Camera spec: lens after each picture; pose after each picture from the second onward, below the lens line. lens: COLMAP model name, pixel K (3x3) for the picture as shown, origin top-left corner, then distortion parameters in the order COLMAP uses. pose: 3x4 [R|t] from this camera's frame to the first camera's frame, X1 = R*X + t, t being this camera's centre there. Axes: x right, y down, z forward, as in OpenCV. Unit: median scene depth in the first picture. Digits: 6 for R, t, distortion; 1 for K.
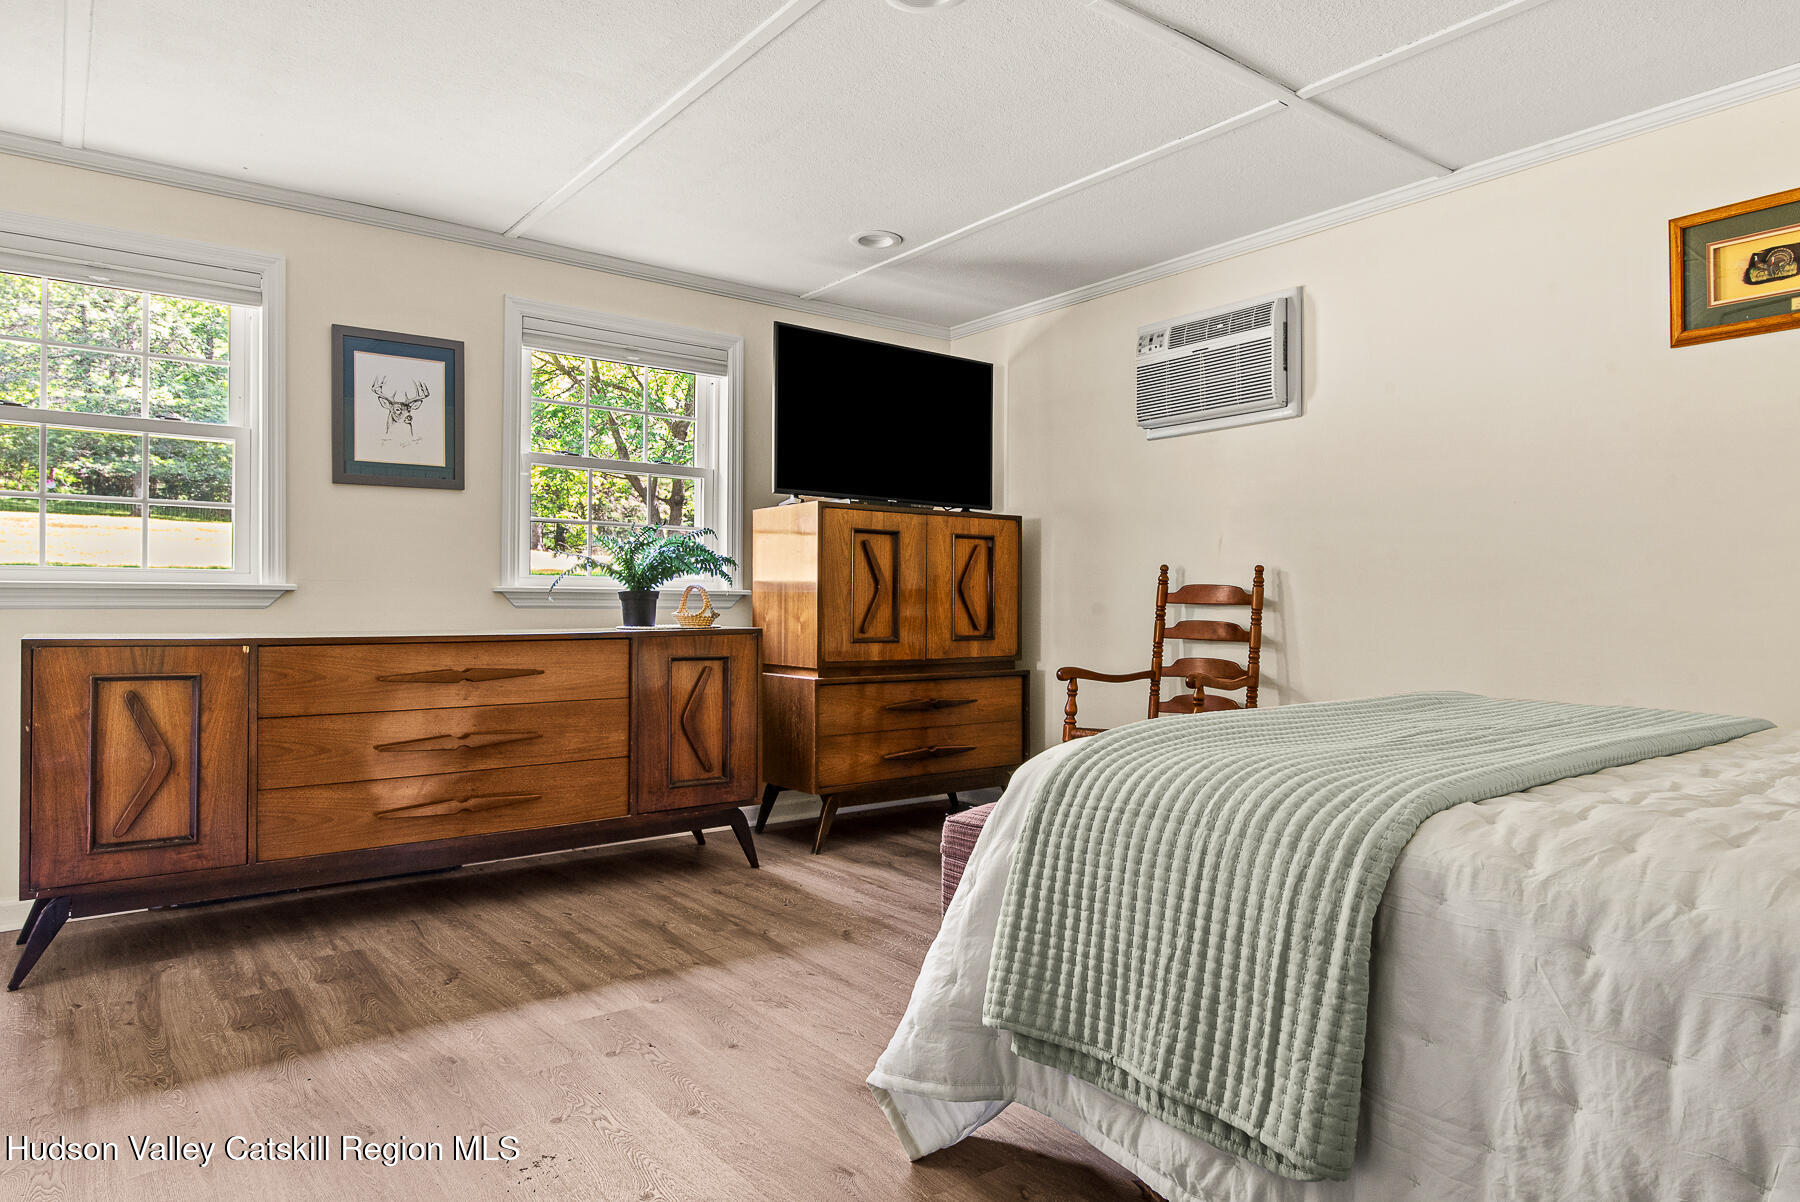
lens RADIAL K [[1071.8, 0, 897.2], [0, 1071.8, 600.5], [0, 0, 1]] dist [-0.000554, -0.001575]
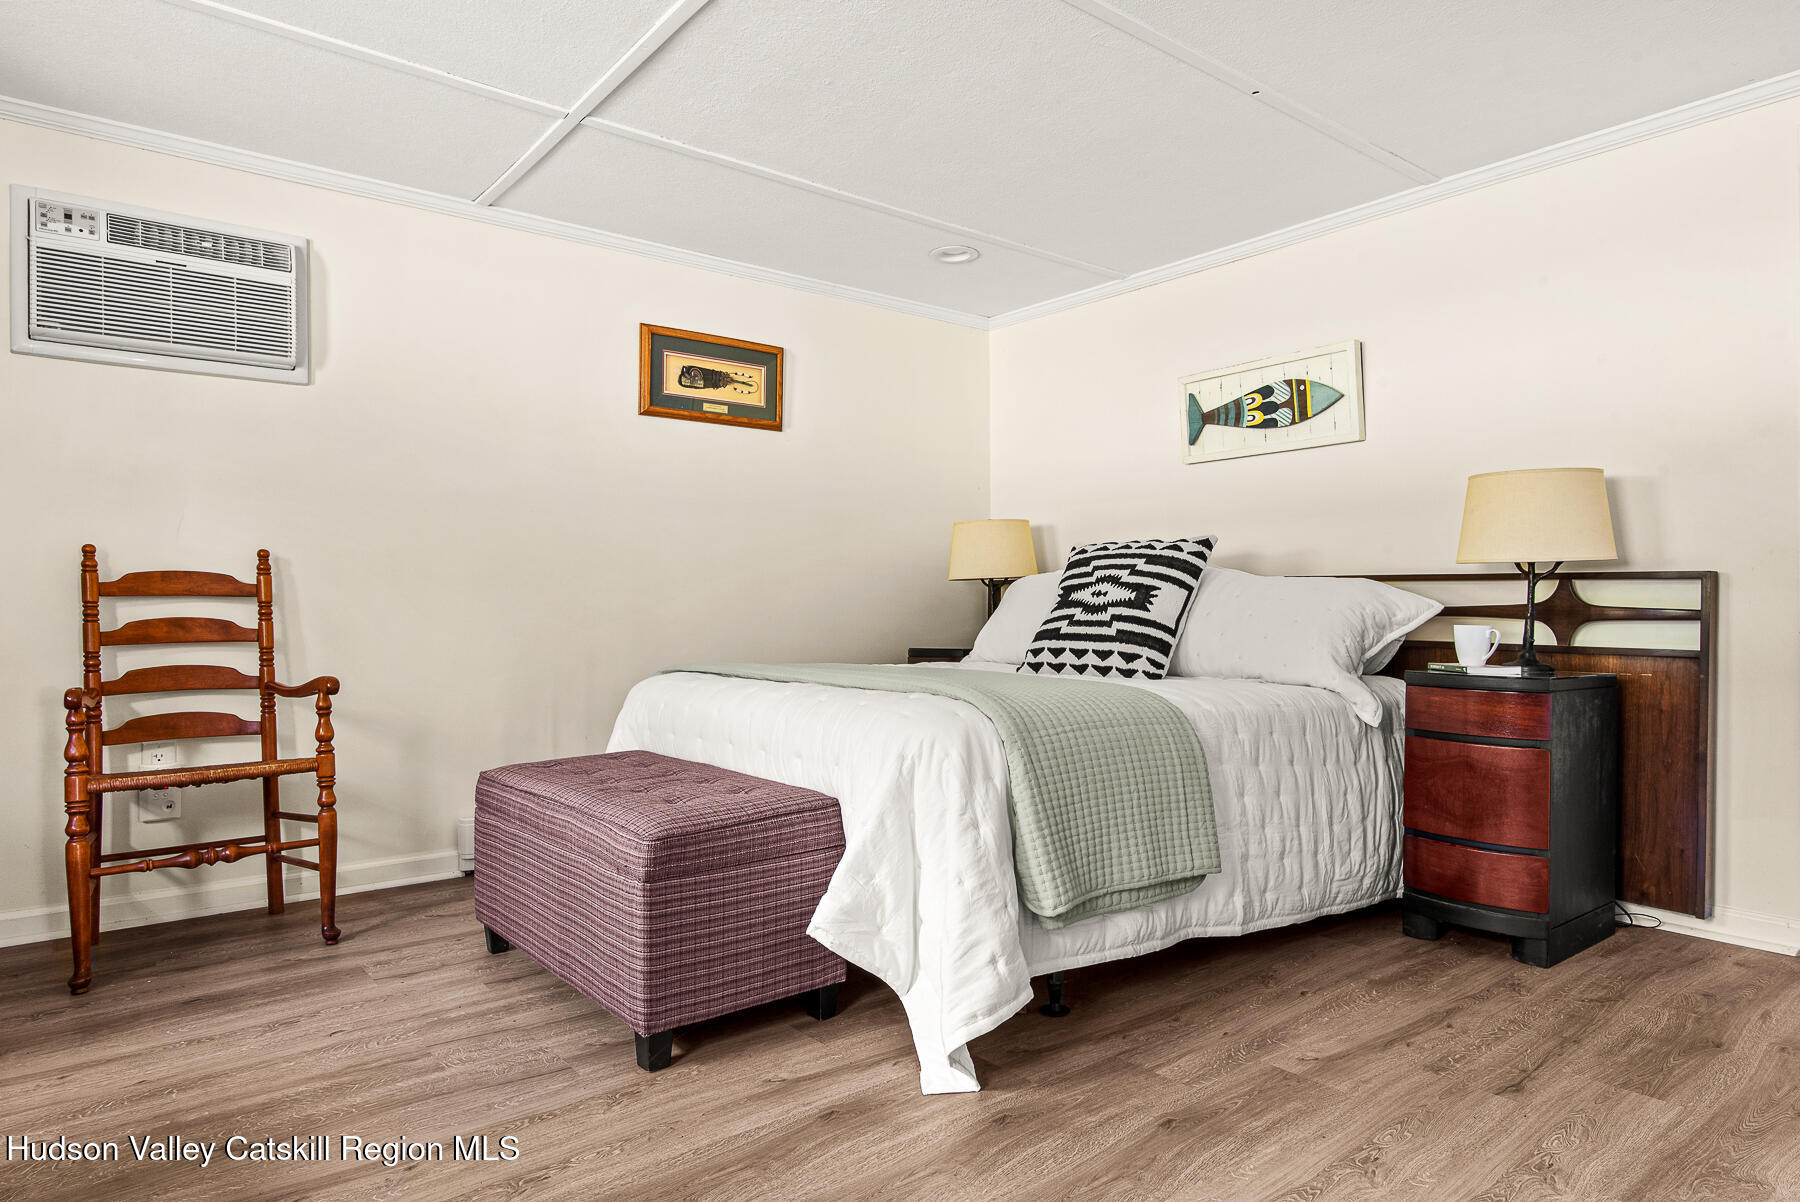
lens RADIAL K [[1071.8, 0, 897.0], [0, 1071.8, 607.5], [0, 0, 1]] dist [-0.000554, -0.001575]
pose [[-0.028567, -0.000308, 0.999592, -0.508699], [0.003221, 0.999995, 0.000400, 0.011996], [-0.999587, 0.003231, -0.028566, 0.525413]]
